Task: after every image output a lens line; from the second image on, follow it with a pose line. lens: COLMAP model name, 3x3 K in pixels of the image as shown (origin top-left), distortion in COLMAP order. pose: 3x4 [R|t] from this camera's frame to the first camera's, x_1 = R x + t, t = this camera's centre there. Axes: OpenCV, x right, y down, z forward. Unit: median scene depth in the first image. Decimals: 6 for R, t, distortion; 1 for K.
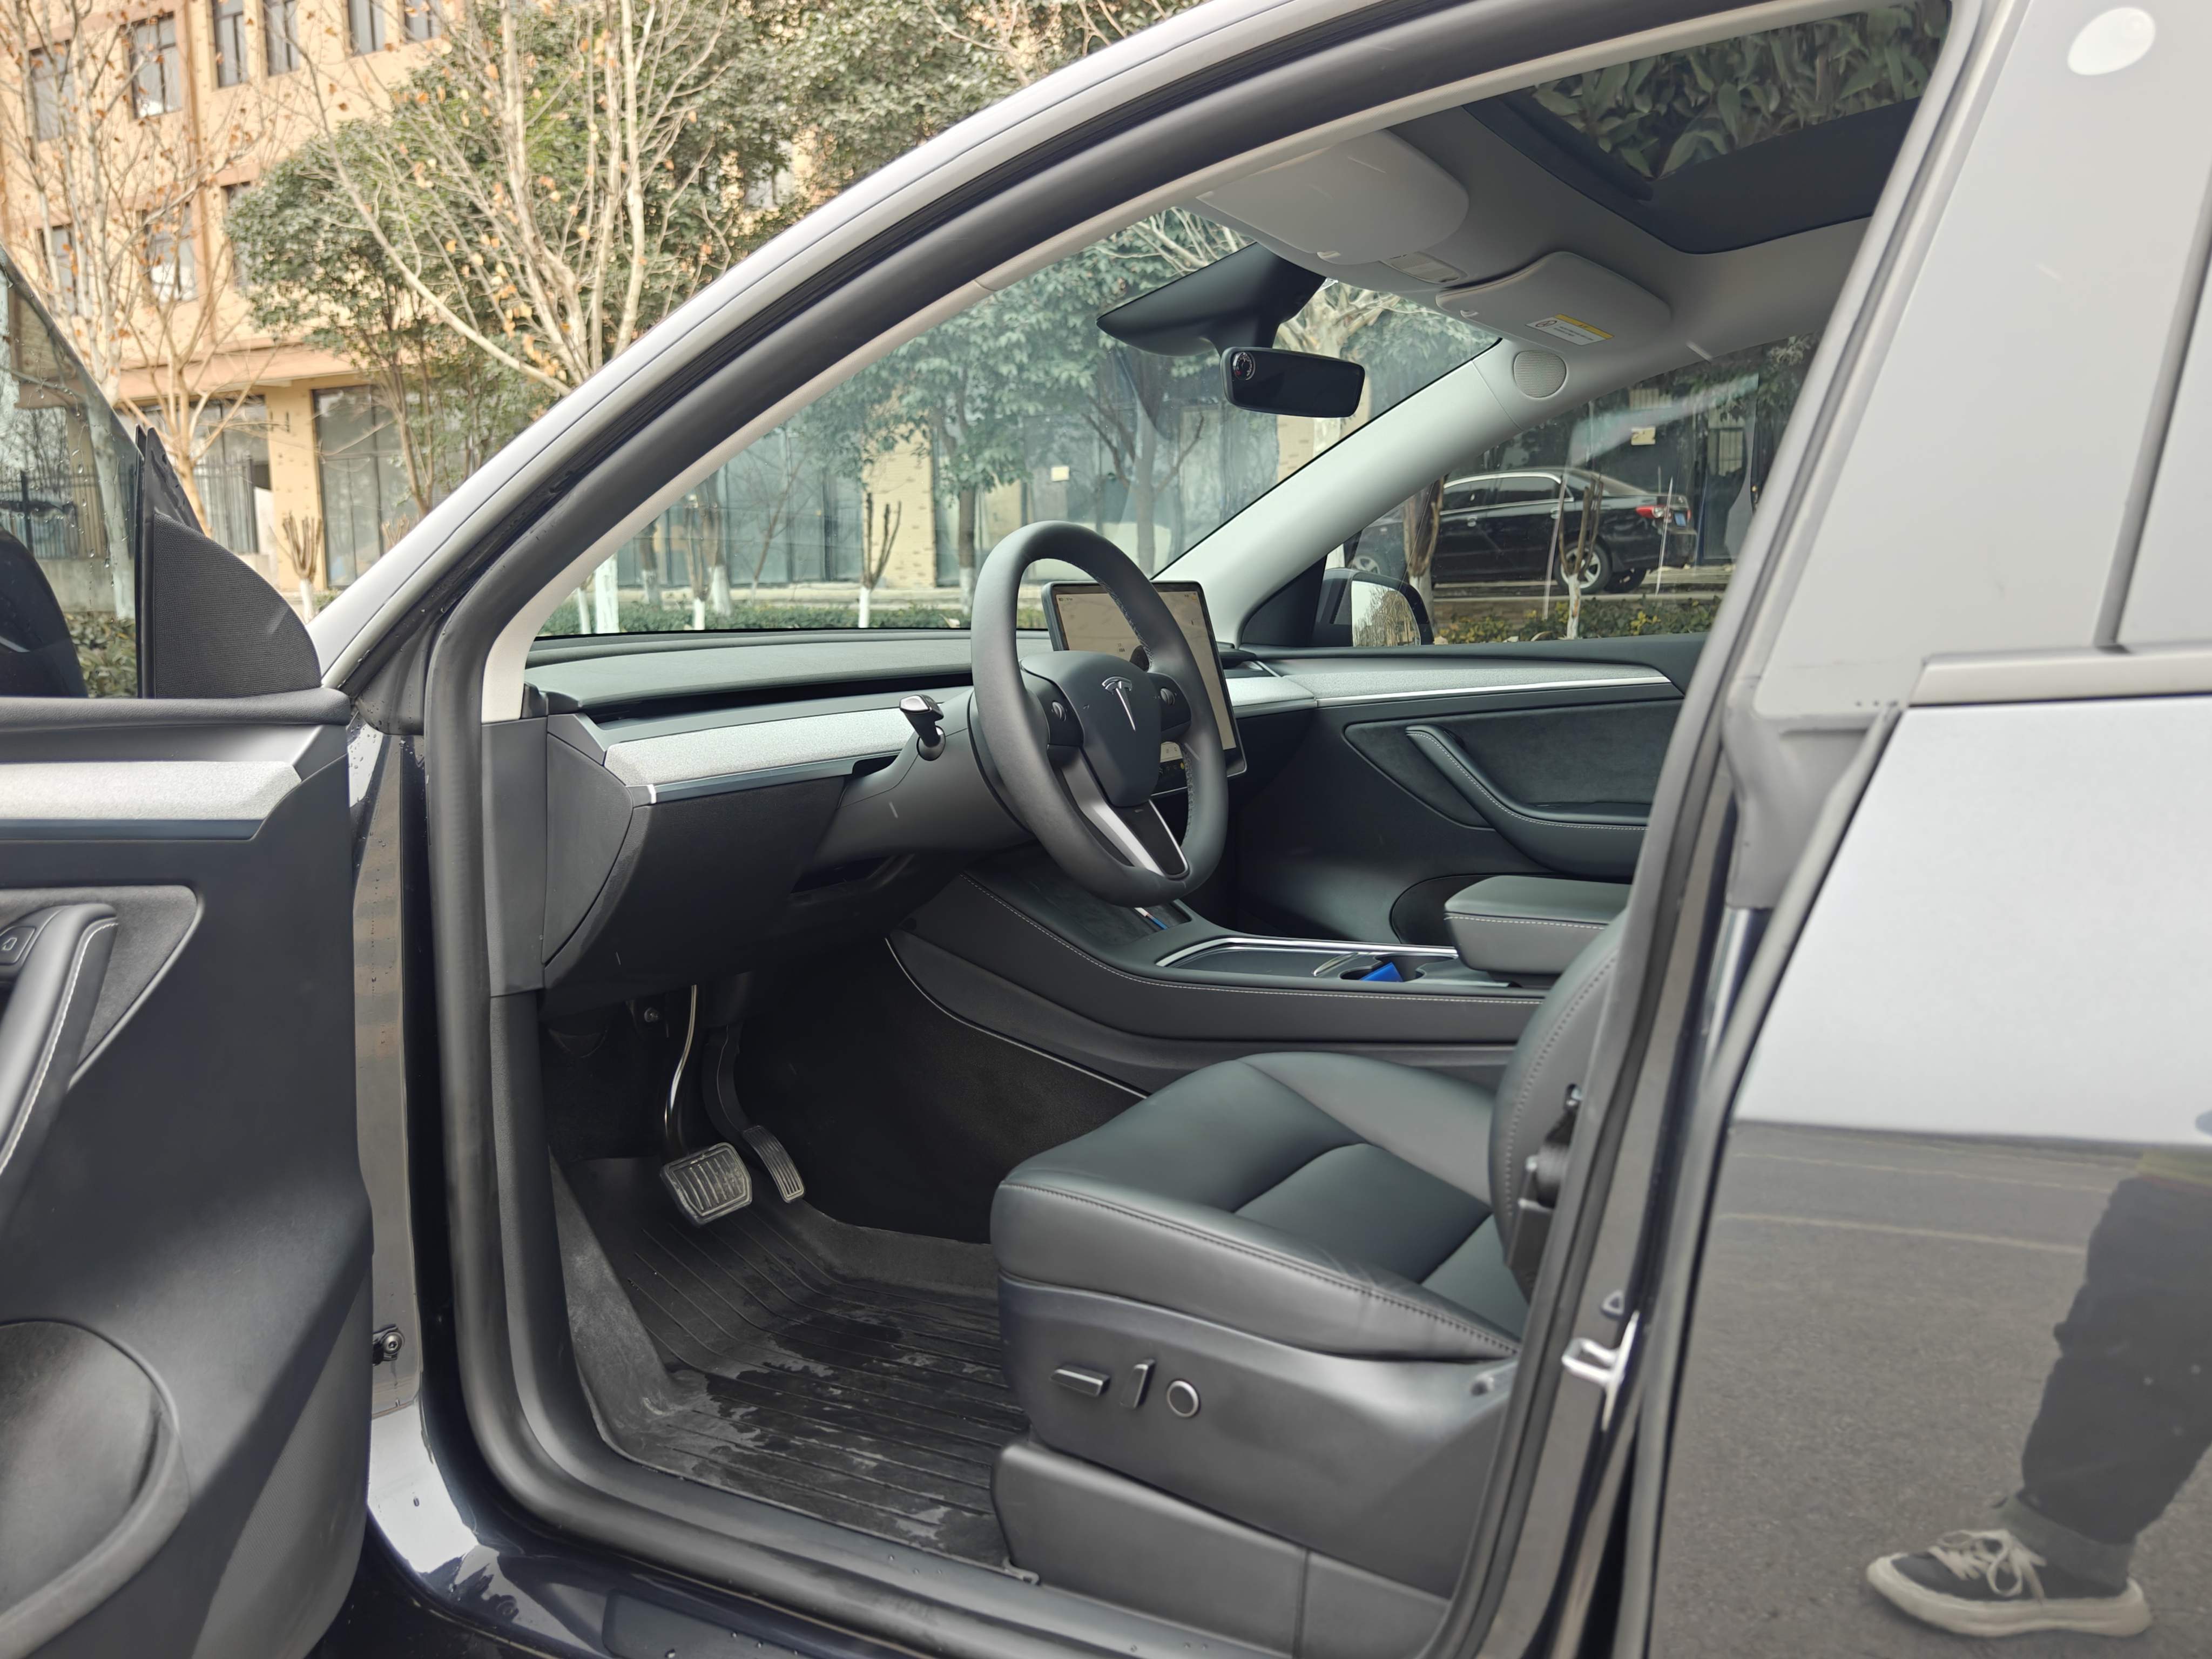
lens RADIAL K [[1796.5, 0, 1090.5], [0, 1796.5, 848.5], [0, 0, 1]] dist [0.114242, -0.045146]
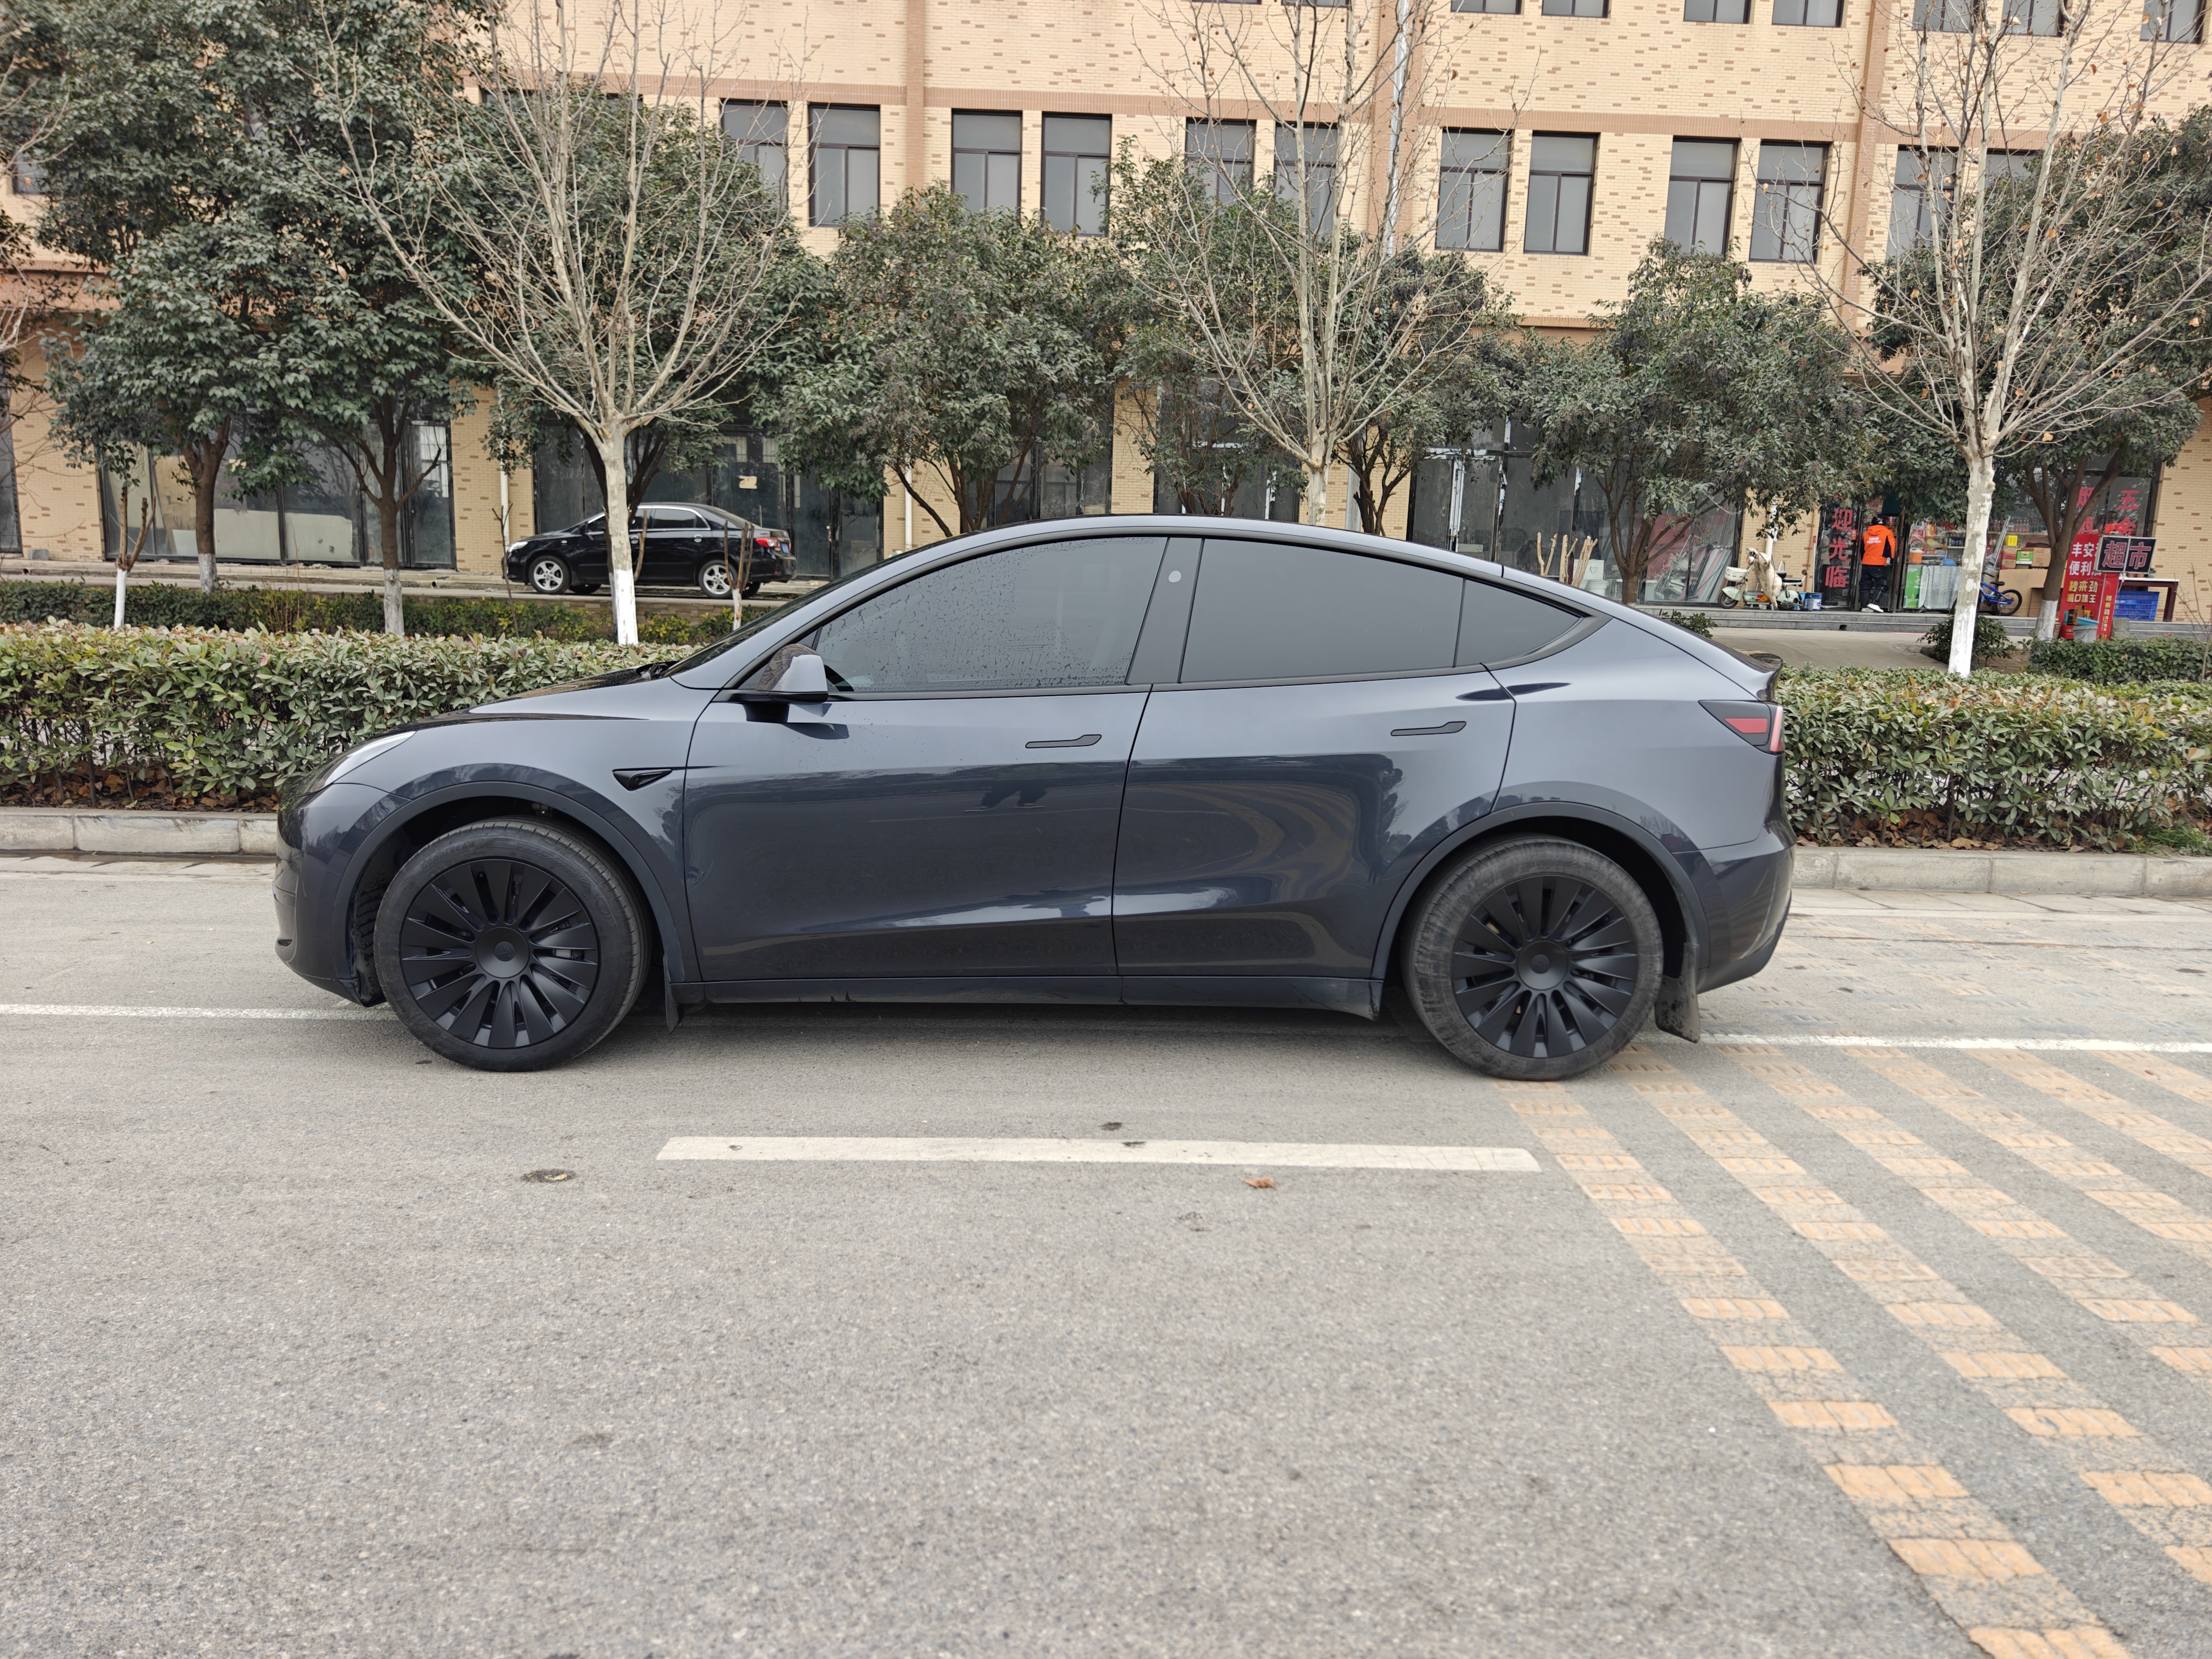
lens RADIAL K [[1498.2, 0, 1109.6], [0, 1498.2, 870.2], [0, 0, 1]] dist [0.022986, -0.031727]
pose [[0.843614, -0.061409, 0.533428, -0.102517], [0.036217, 0.997684, 0.057578, 0.010782], [-0.535728, -0.029254, 0.843884, -0.127259]]
